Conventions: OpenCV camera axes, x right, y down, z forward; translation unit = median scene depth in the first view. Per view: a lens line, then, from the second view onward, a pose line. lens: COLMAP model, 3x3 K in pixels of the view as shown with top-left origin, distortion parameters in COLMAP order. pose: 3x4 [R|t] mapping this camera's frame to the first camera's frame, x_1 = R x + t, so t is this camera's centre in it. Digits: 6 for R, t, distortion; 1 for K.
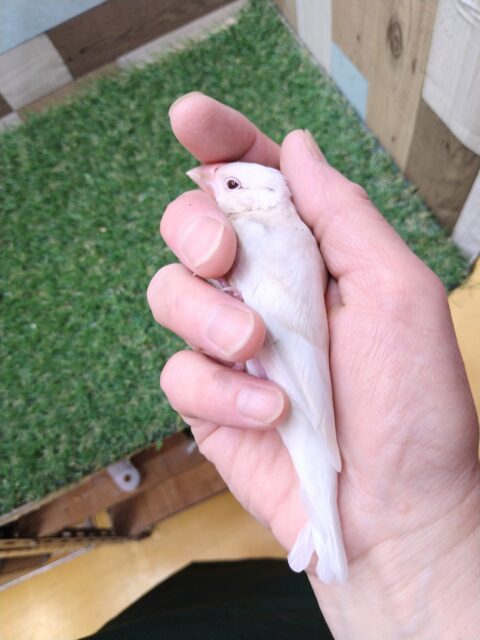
lens RADIAL K [[598.4, 0, 240.0], [0, 598.4, 320.0], [0, 0, 1]] dist [-0.003151, -0.034235]
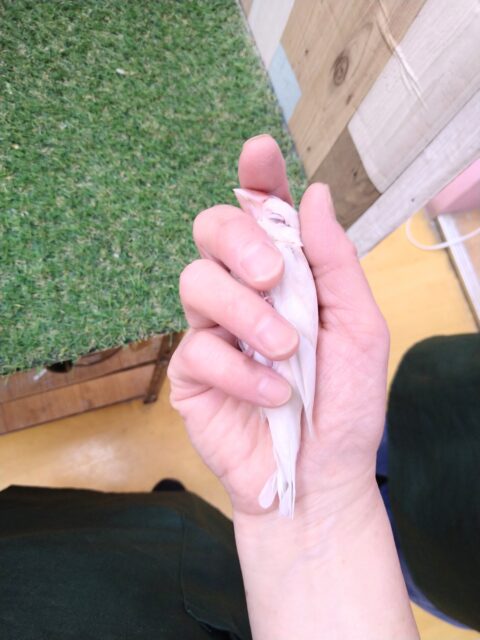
lens RADIAL K [[602.2, 0, 240.0], [0, 602.2, 320.0], [0, 0, 1]] dist [-0.008122, -0.015259]
pose [[0.924611, 0.212533, 0.316107, -0.144879], [-0.241534, 0.968827, 0.055100, -0.019049], [-0.294542, -0.127297, 0.947122, -0.076086]]
